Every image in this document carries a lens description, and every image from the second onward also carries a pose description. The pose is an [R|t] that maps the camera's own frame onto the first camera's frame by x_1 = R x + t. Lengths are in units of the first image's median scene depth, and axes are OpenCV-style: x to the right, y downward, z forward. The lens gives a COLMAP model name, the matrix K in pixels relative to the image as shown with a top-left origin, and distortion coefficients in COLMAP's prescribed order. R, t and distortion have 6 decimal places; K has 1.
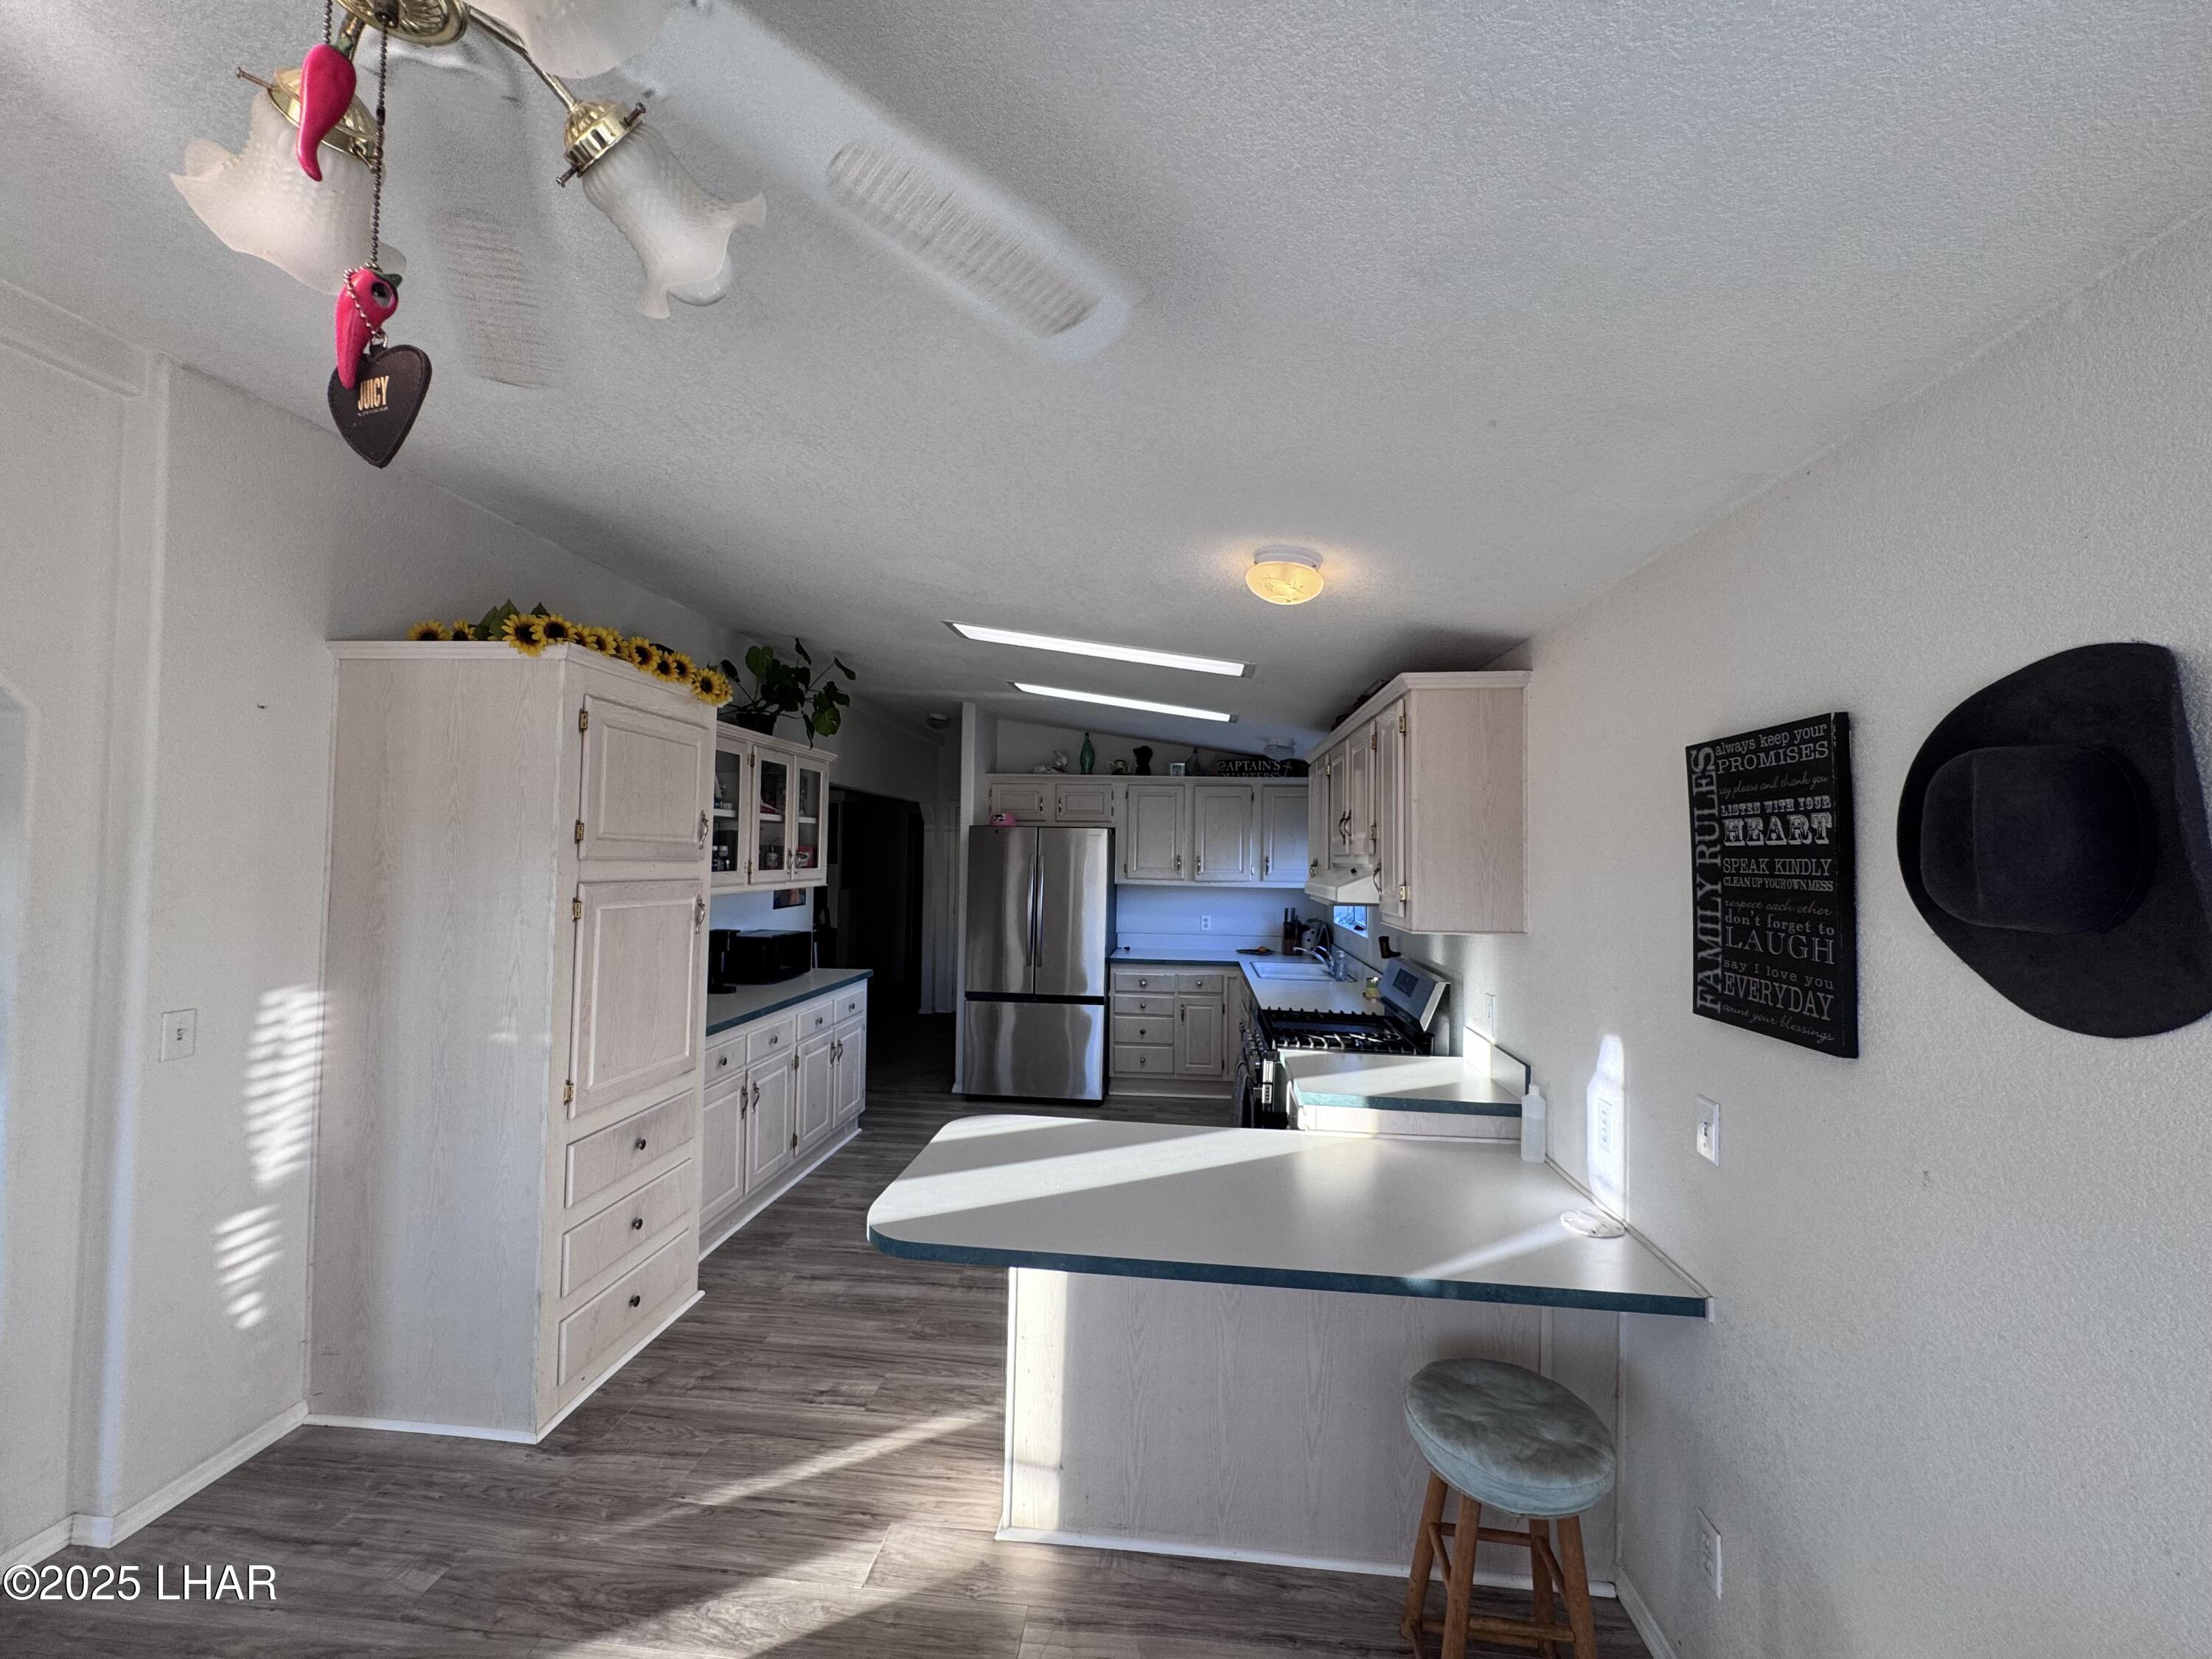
lens RADIAL K [[886.8, 0, 1102.5], [0, 886.8, 830.1], [0, 0, 1]] dist [-0.006605, 0.001253]
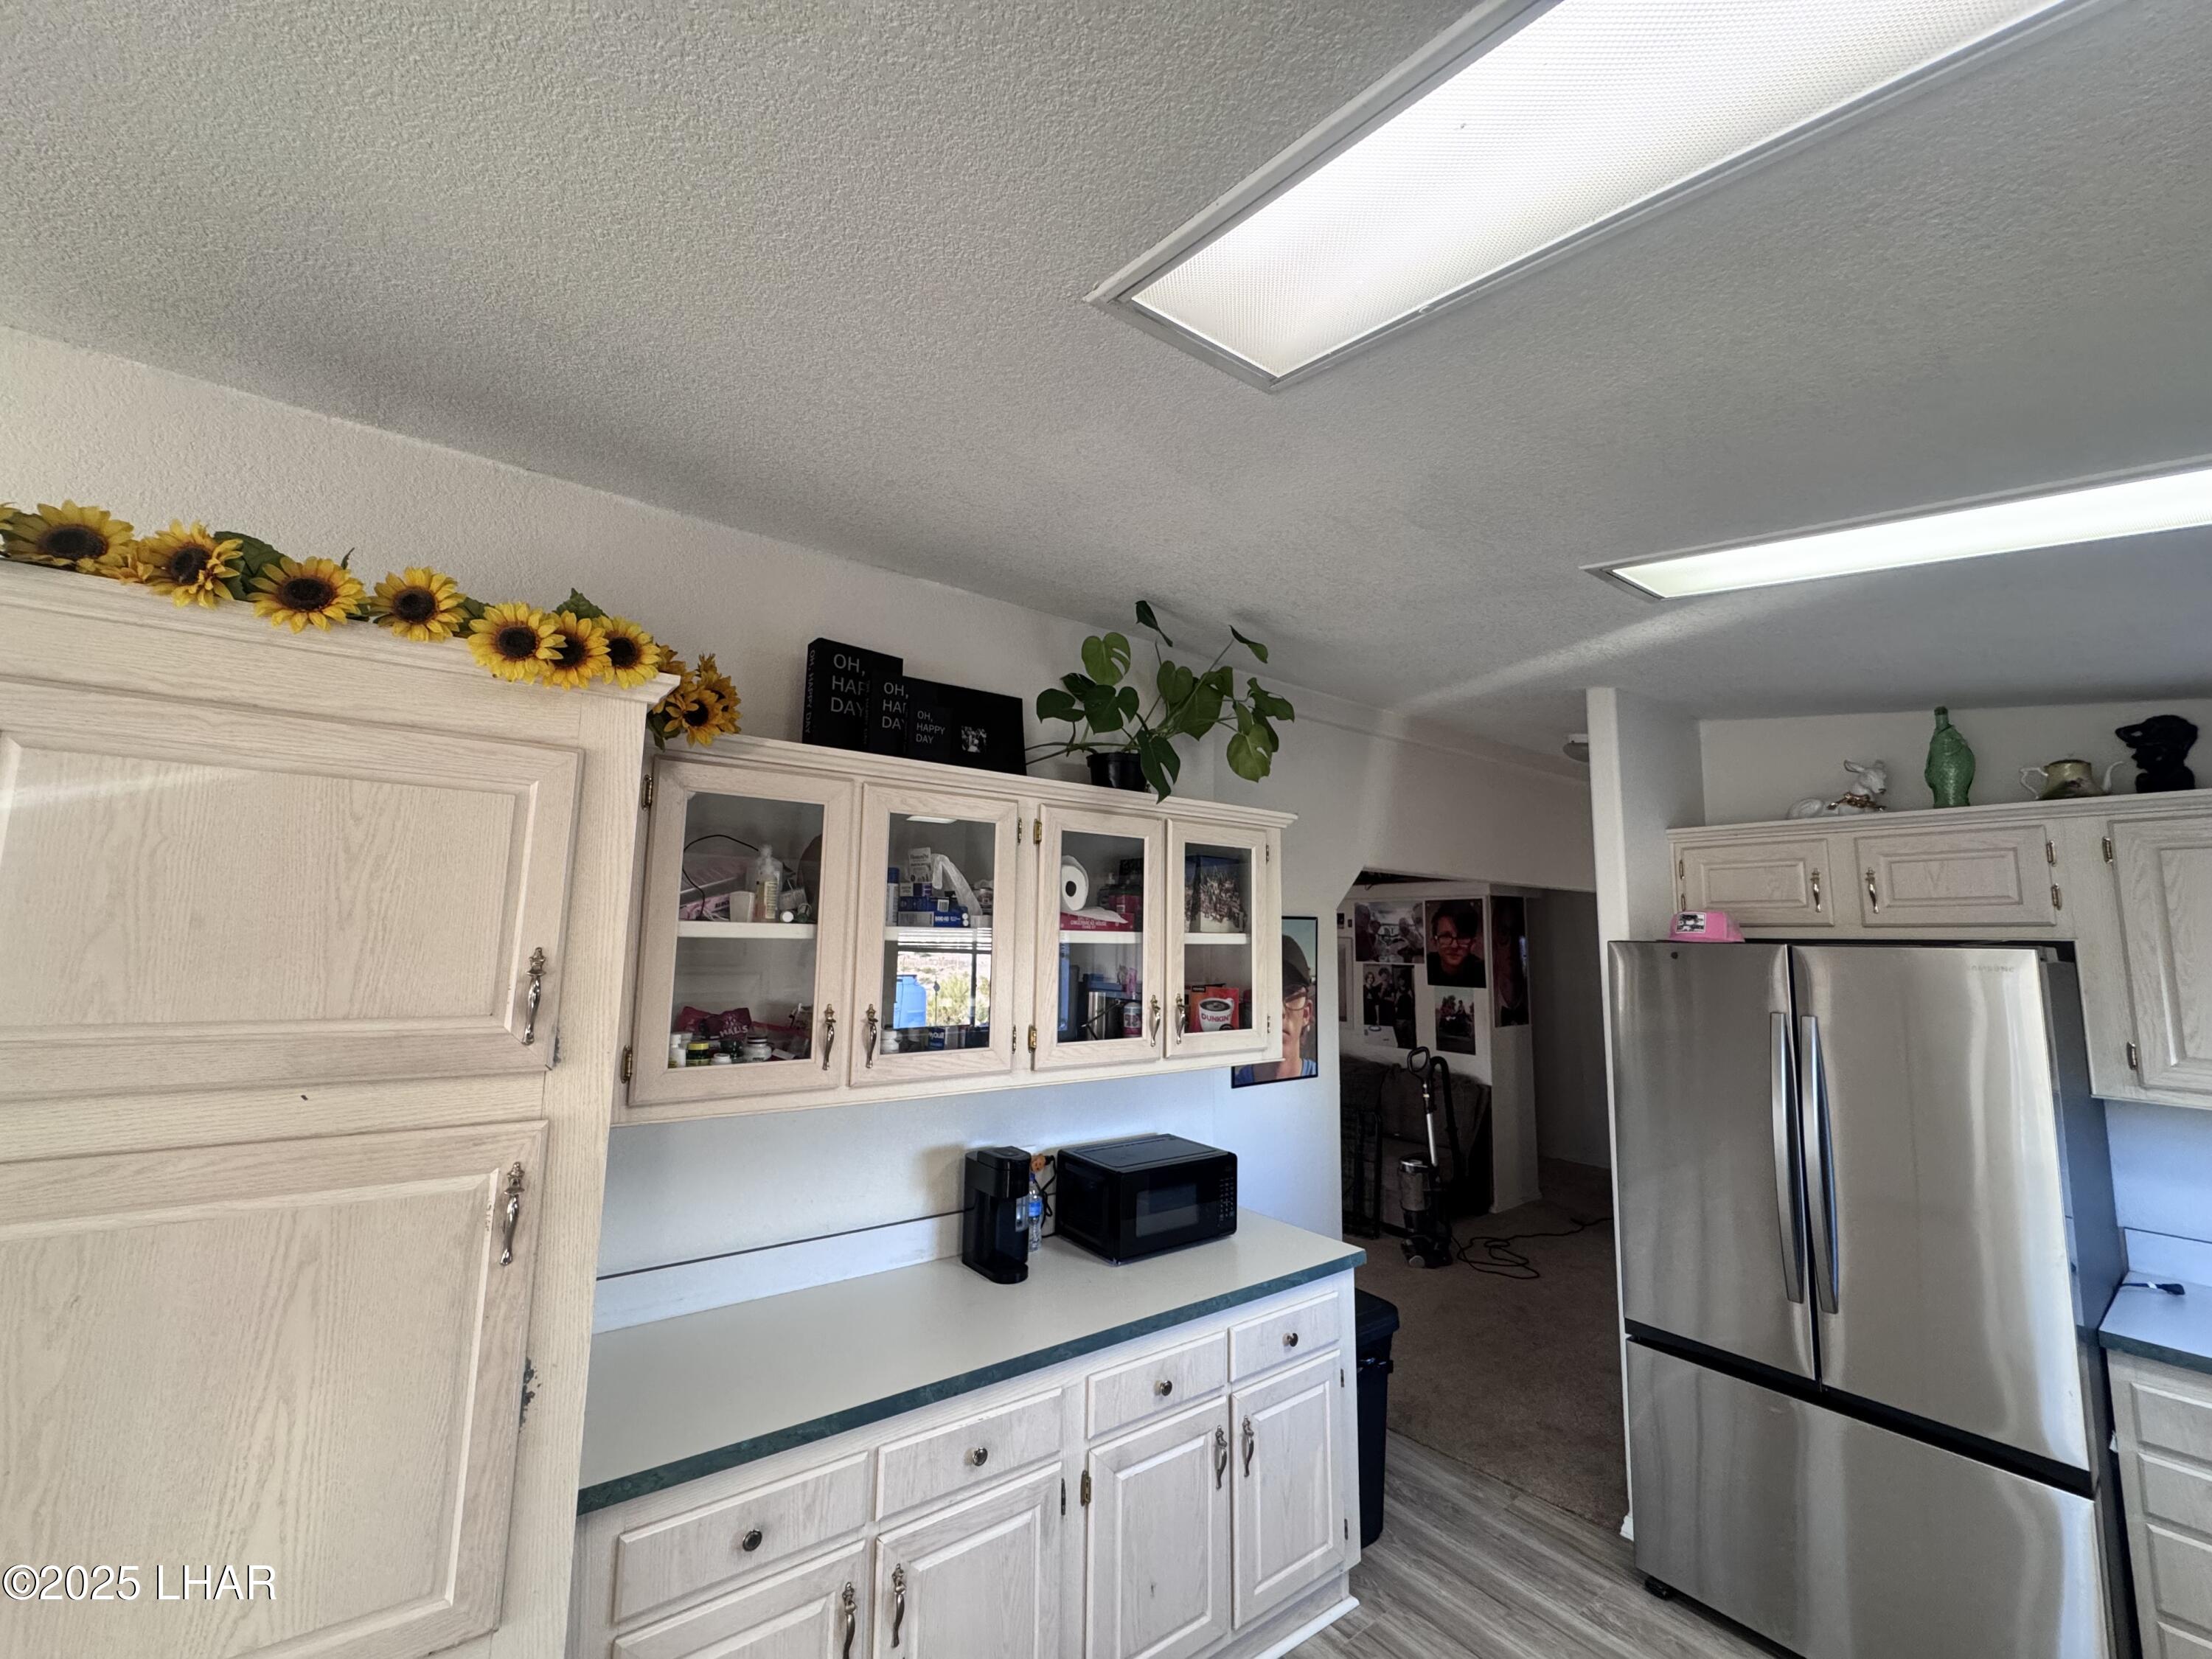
lens RADIAL K [[886.8, 0, 1097.8], [0, 886.8, 829.5], [0, 0, 1]] dist [-0.006605, 0.001253]
pose [[0.676789, -0.095938, -0.729899, 0.038455], [0.015106, 0.993073, -0.116522, -0.039983], [0.736022, 0.067835, 0.673550, 1.490110]]
